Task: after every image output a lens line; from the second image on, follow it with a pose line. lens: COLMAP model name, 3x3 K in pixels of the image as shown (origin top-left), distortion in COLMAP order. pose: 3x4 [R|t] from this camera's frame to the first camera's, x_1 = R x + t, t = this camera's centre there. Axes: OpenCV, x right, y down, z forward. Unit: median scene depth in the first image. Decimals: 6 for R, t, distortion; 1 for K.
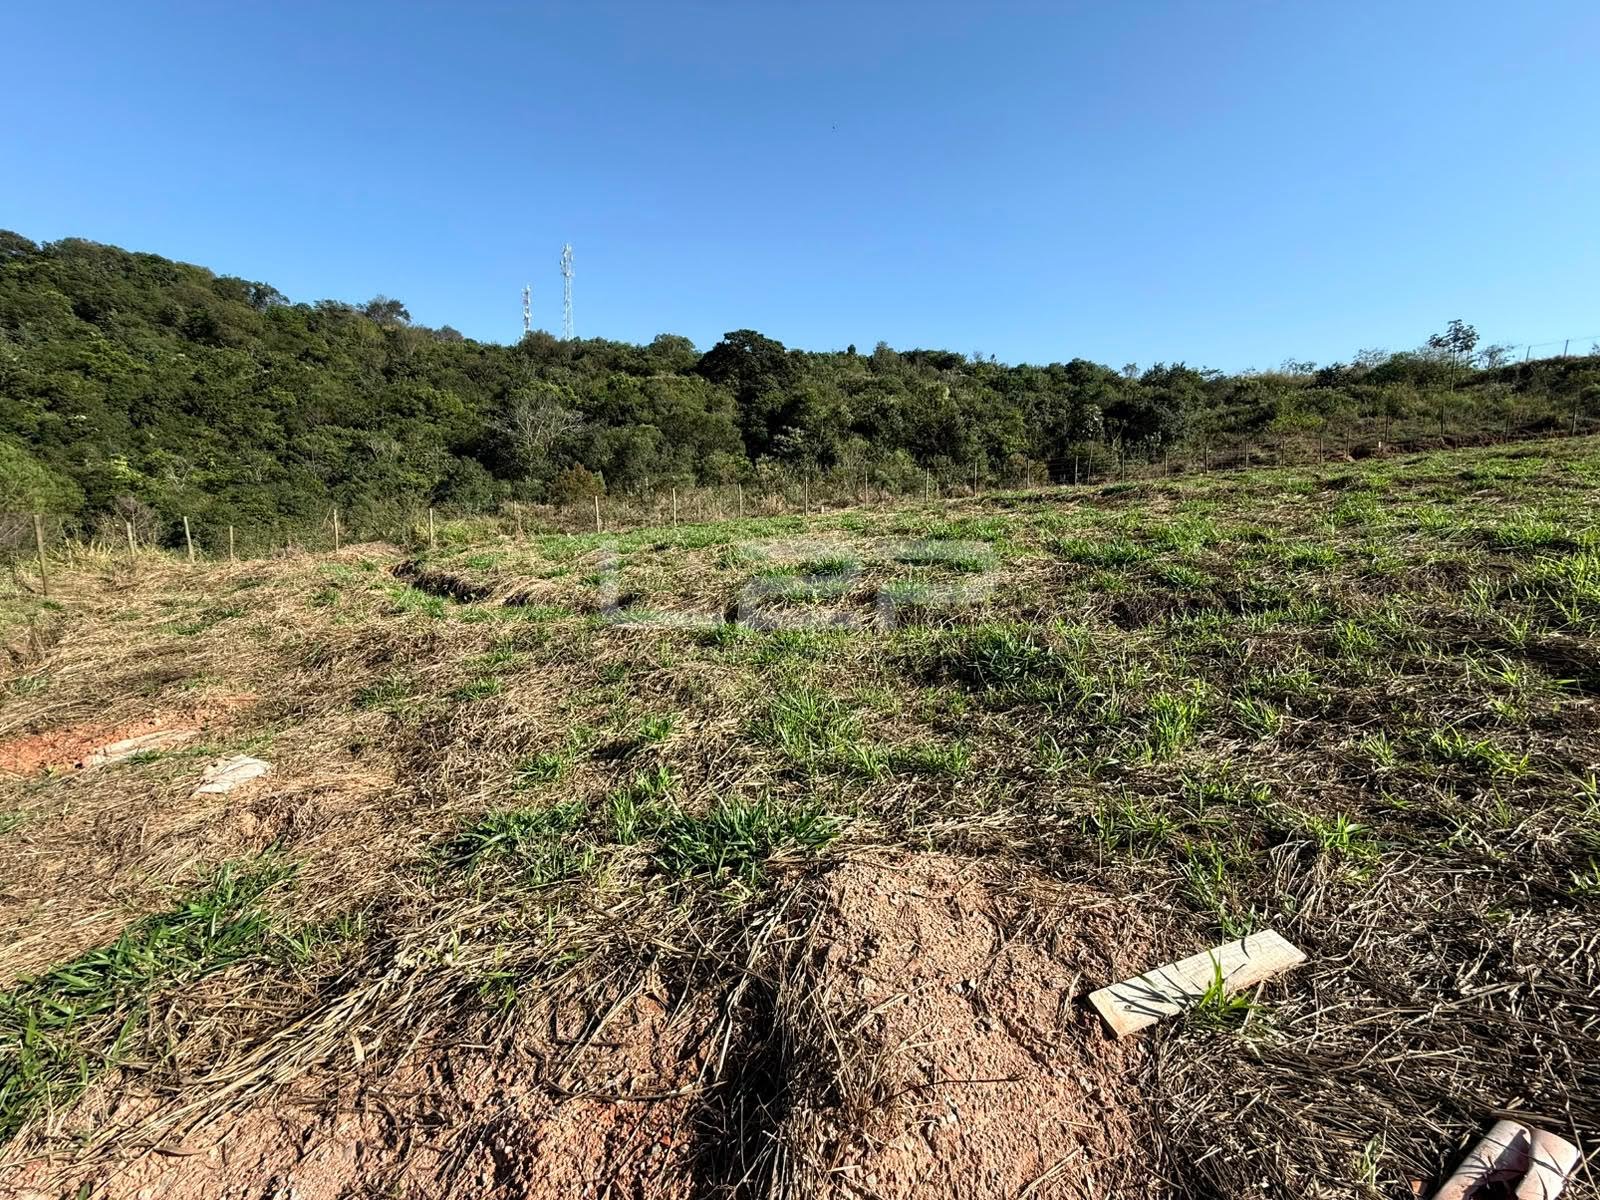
lens RADIAL K [[635.8, 0, 797.3], [0, 635.8, 601.4], [0, 0, 1]] dist [-0.002175, 0.000288]
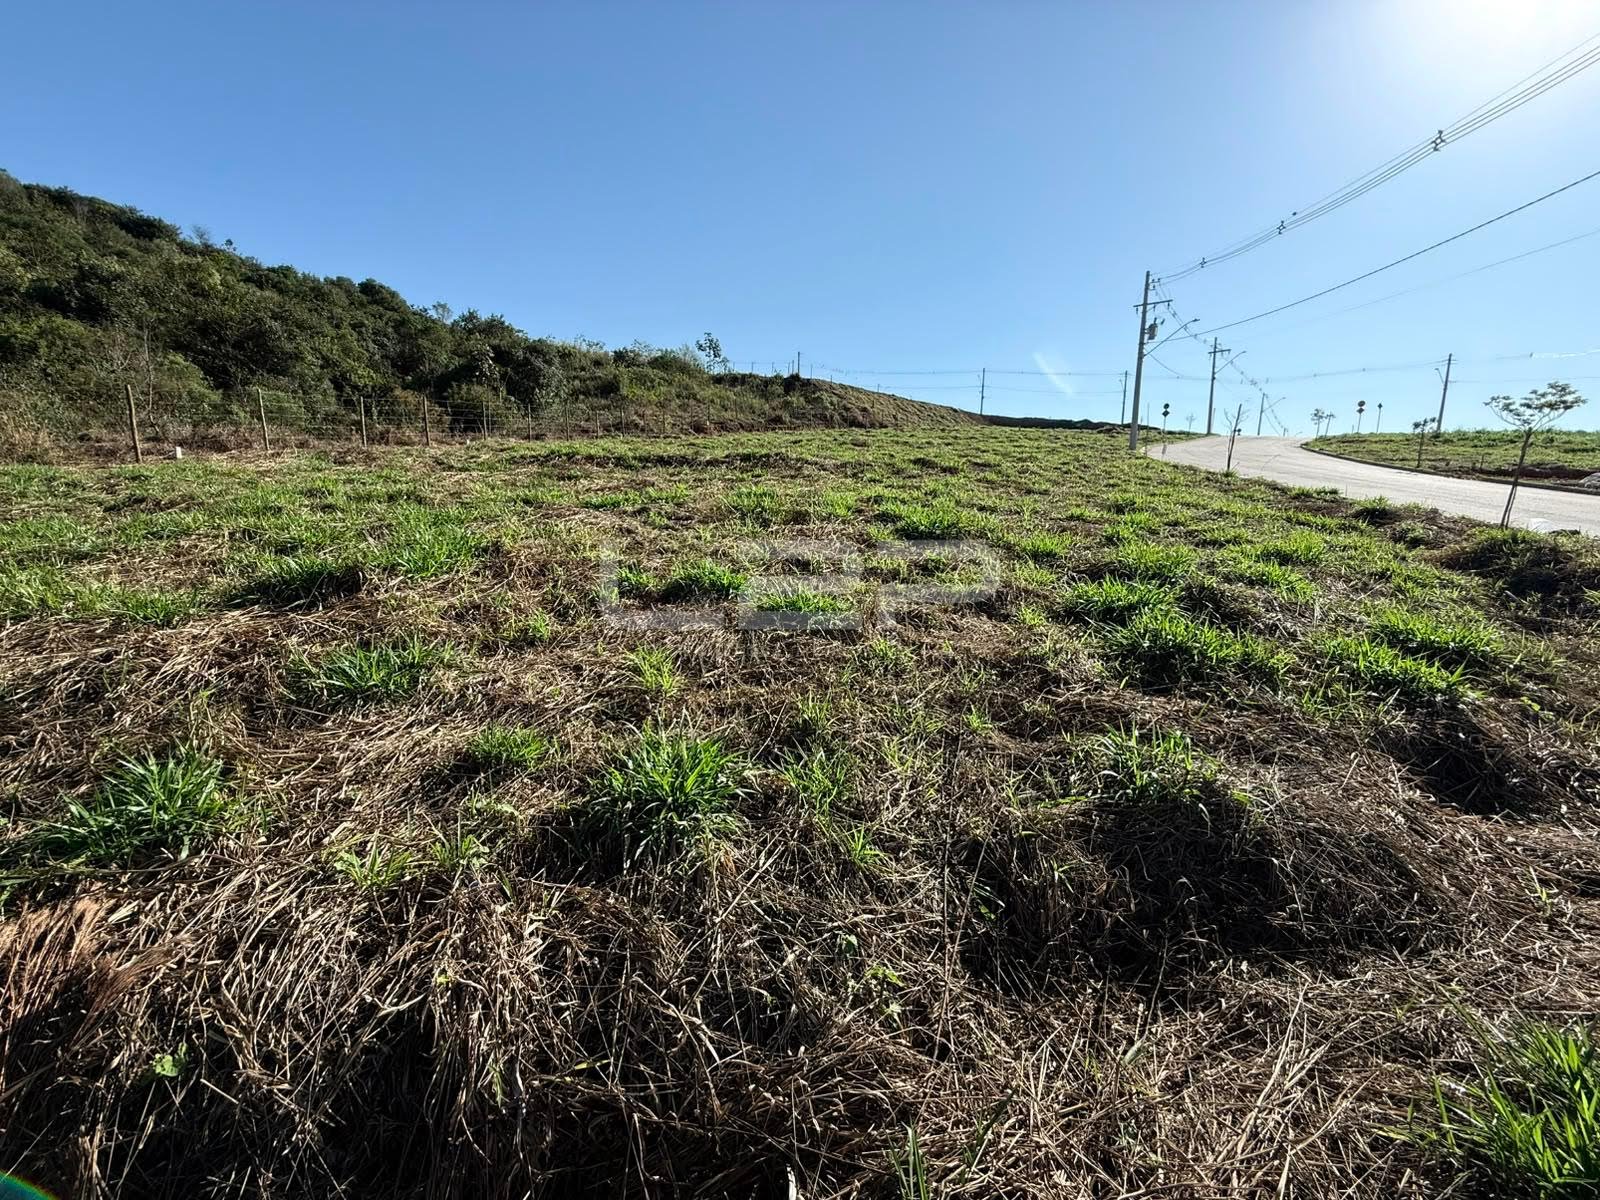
lens RADIAL K [[633.4, 0, 796.7], [0, 633.4, 600.8], [0, 0, 1]] dist [-0.000936, -0.000011]
pose [[0.506086, -0.140966, 0.850885, -0.361653], [0.079320, 0.989979, 0.116832, -0.096932], [-0.858828, 0.008366, 0.512196, 0.648776]]
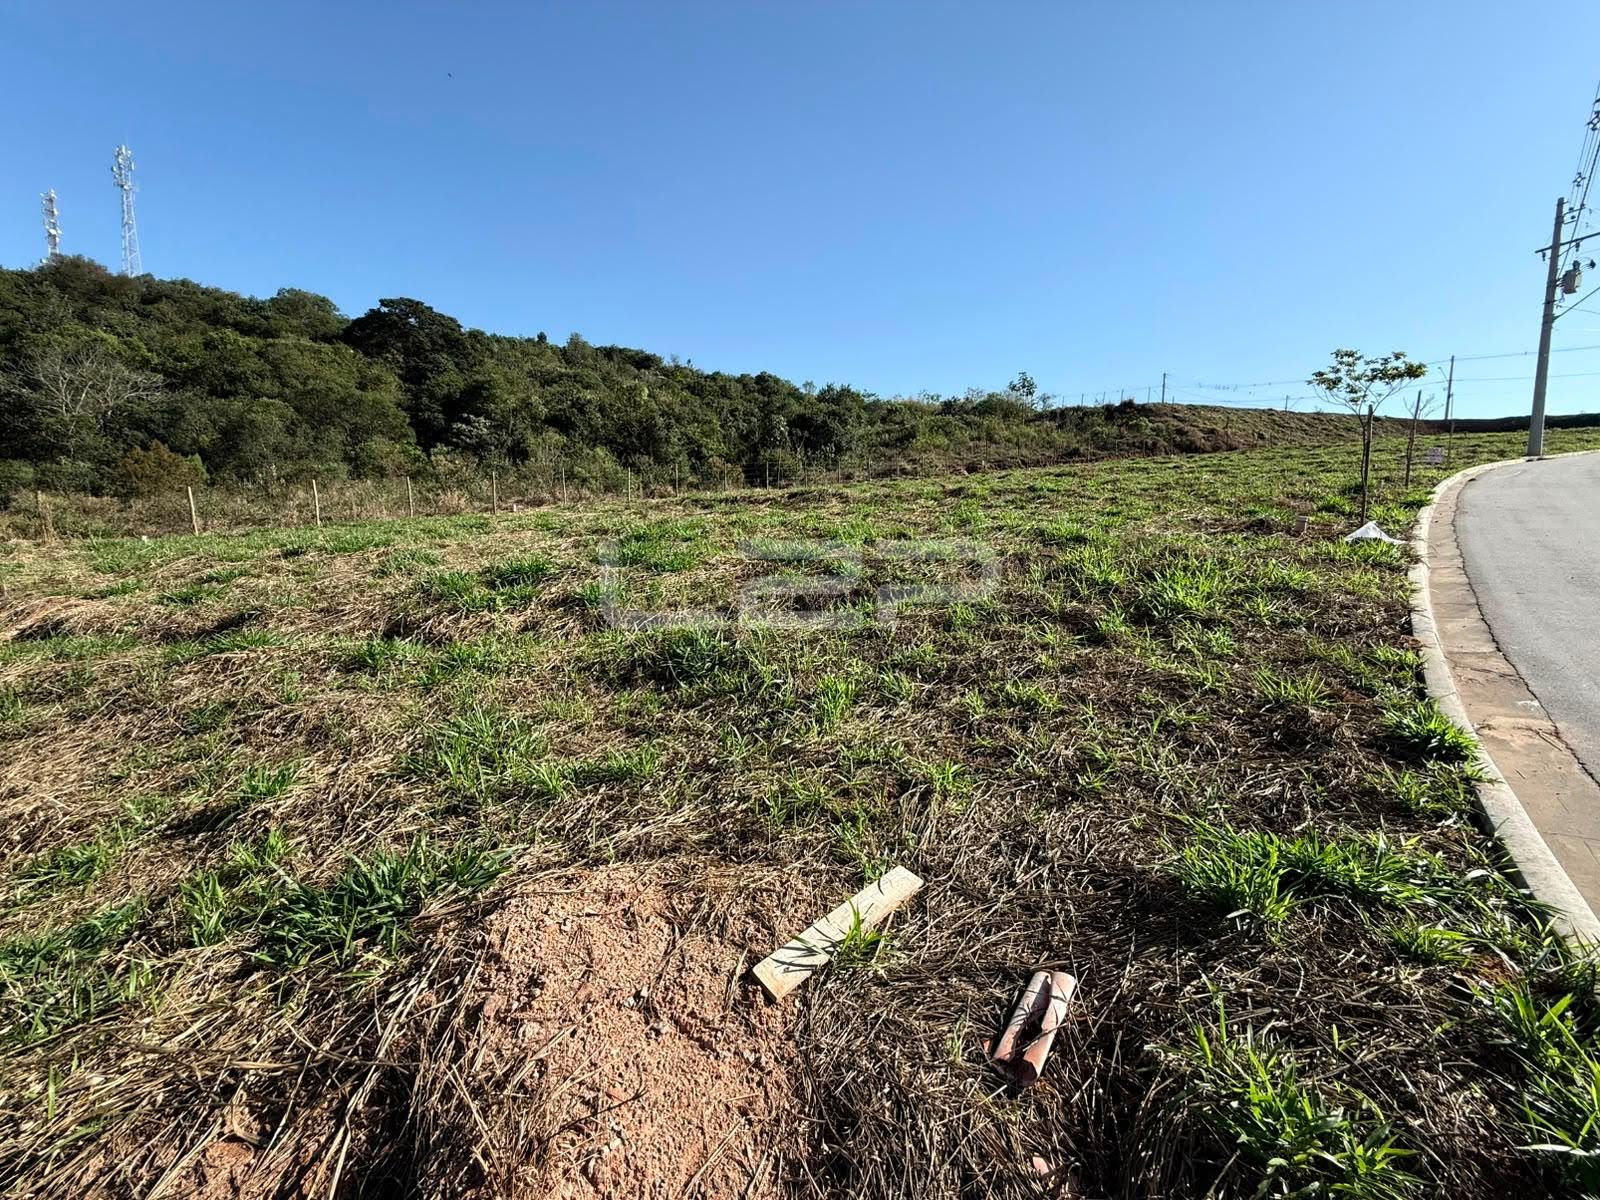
lens RADIAL K [[634.9, 0, 796.9], [0, 634.9, 599.0], [0, 0, 1]] dist [-0.001058, 0.000360]
pose [[0.900765, -0.050224, 0.431394, 0.010784], [0.051553, 0.998633, 0.008621, -0.000535], [-0.431237, 0.014474, 0.902122, -0.000069]]
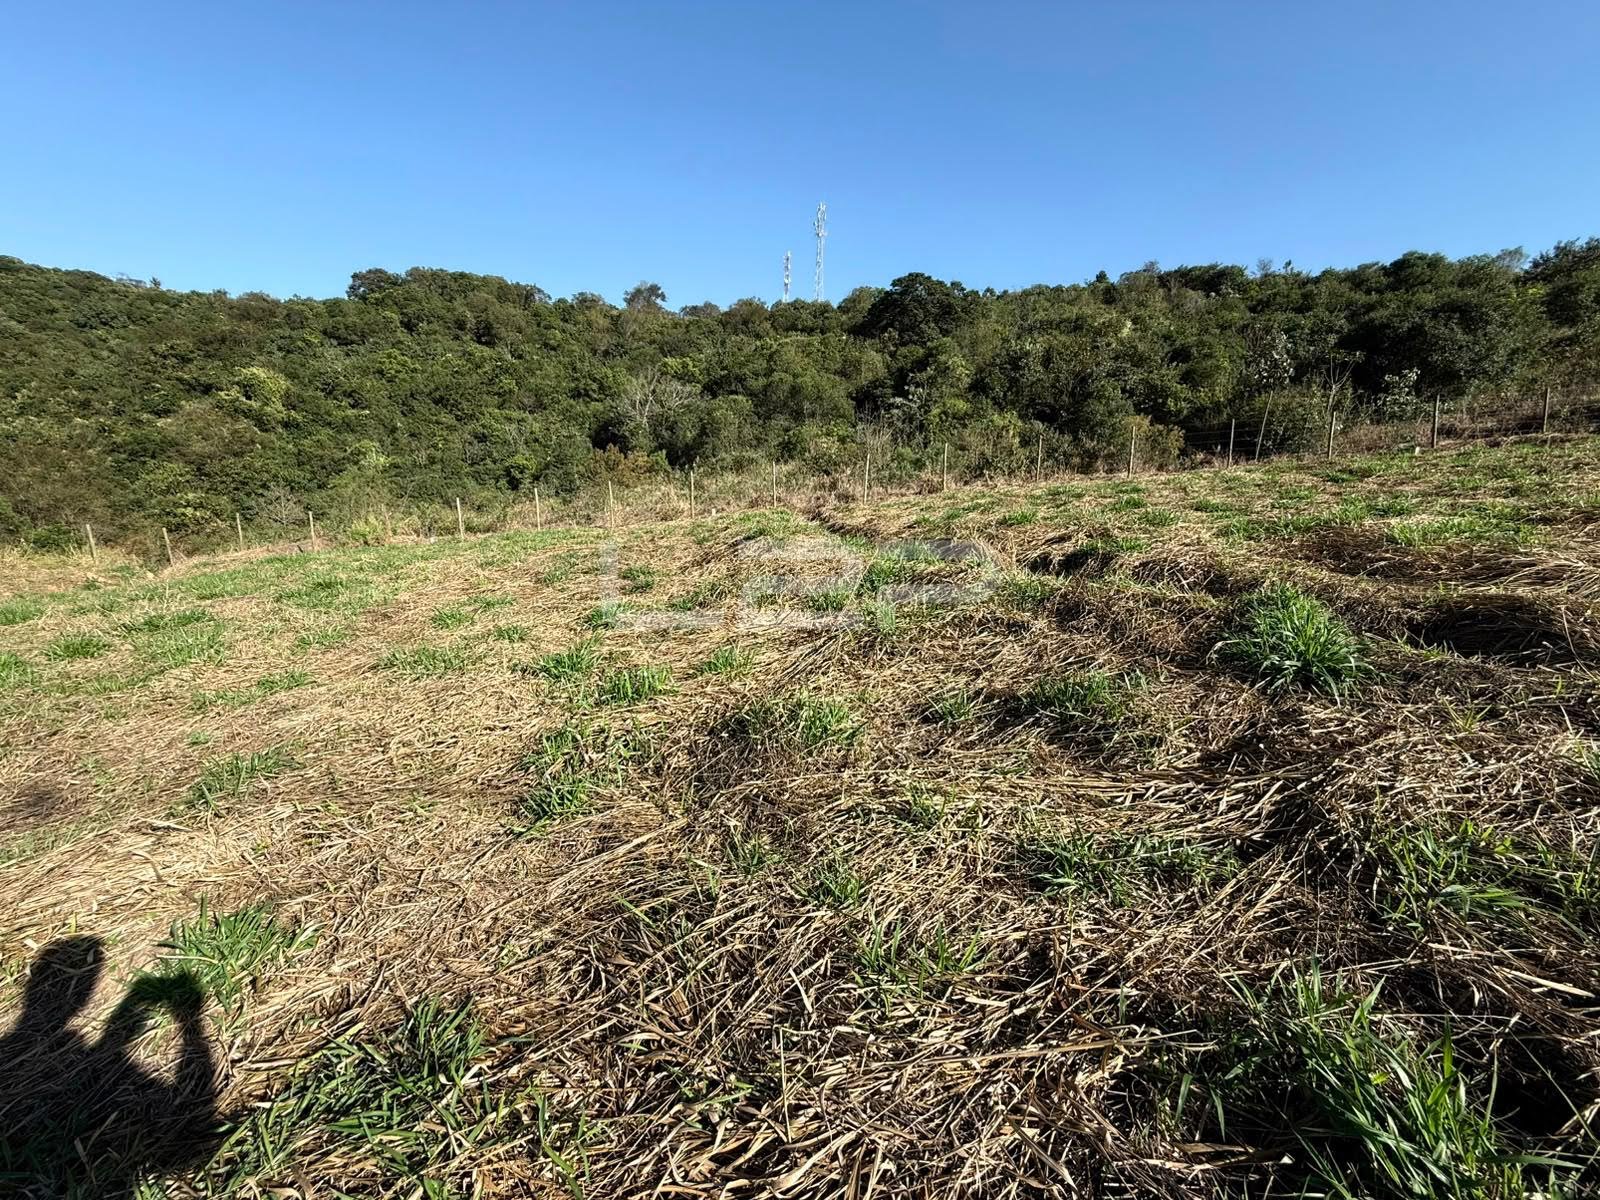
lens RADIAL K [[635.8, 0, 797.3], [0, 635.8, 601.4], [0, 0, 1]] dist [-0.002175, 0.000288]
pose [[0.912726, 0.075934, -0.401454, 1.036094], [-0.048760, 0.995800, 0.077496, -0.217001], [0.405653, -0.051158, 0.912595, 0.674641]]
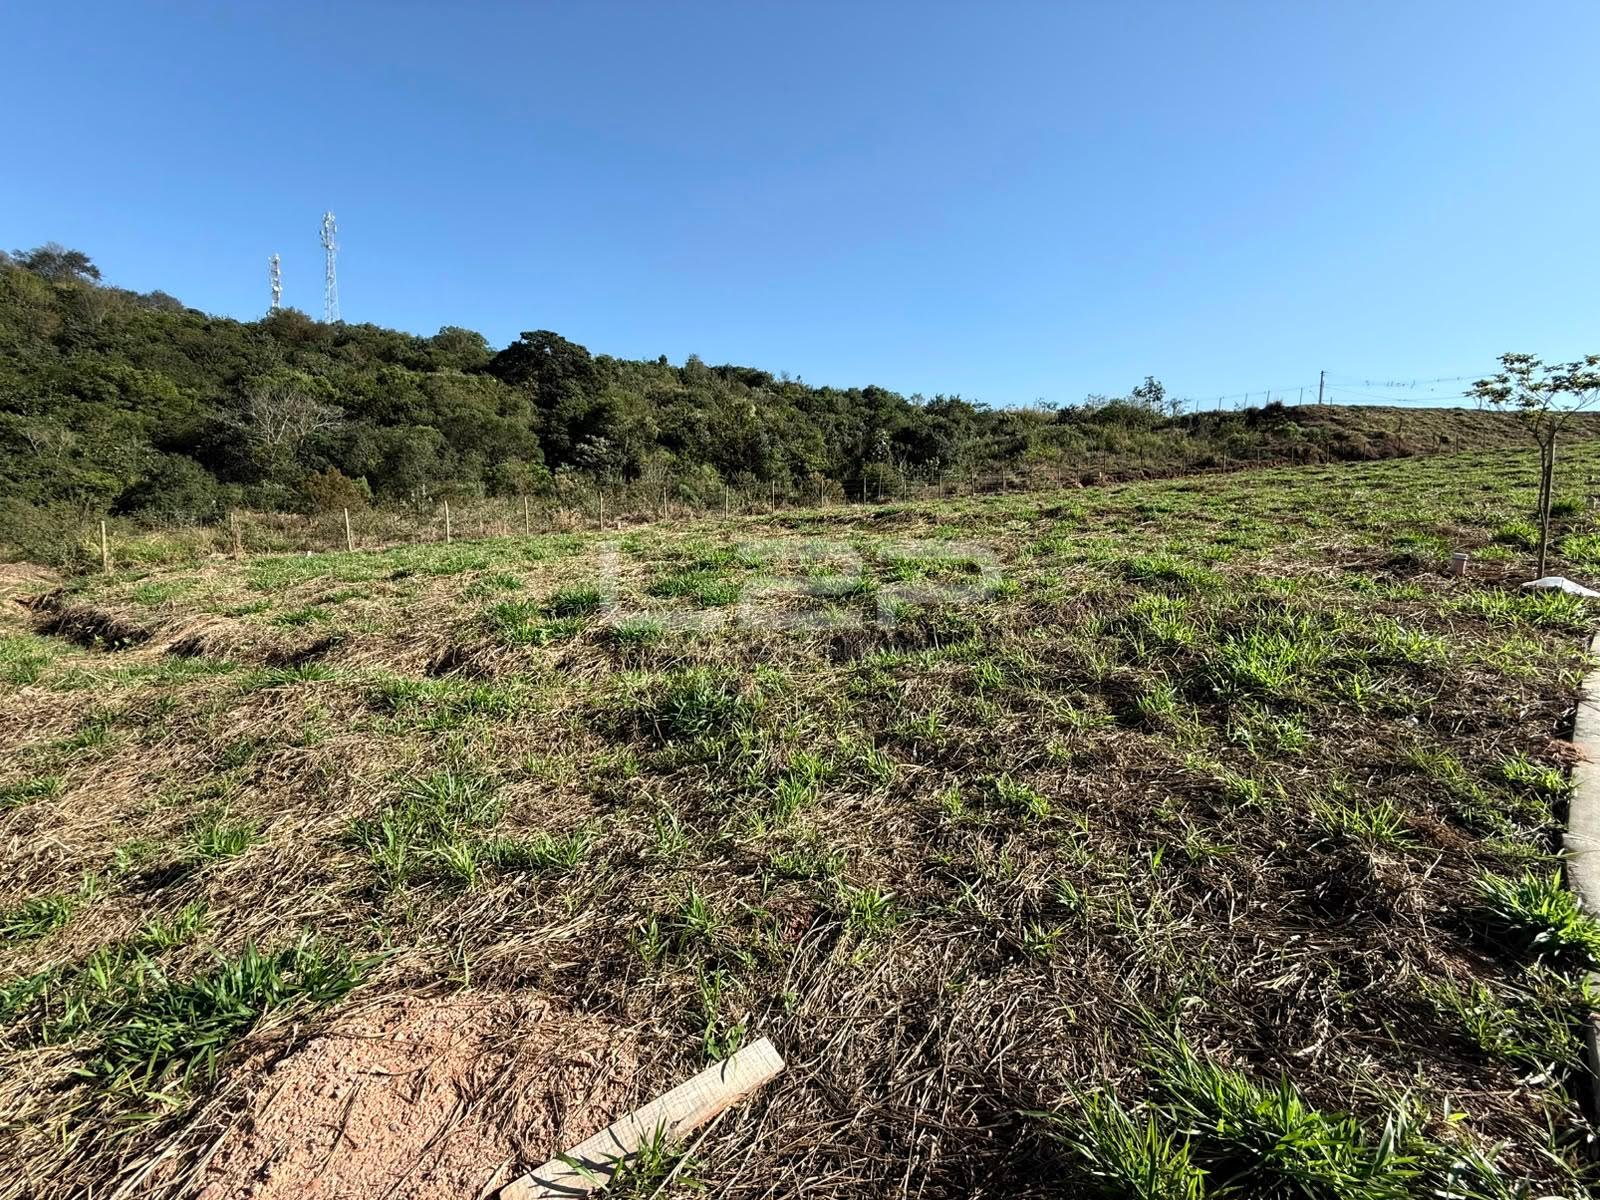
lens RADIAL K [[633.4, 0, 796.7], [0, 633.4, 600.8], [0, 0, 1]] dist [-0.000936, -0.000011]
pose [[0.961214, -0.023438, 0.274805, 0.069935], [0.028084, 0.999521, -0.012982, -0.020976], [-0.274369, 0.020196, 0.961412, 0.000891]]
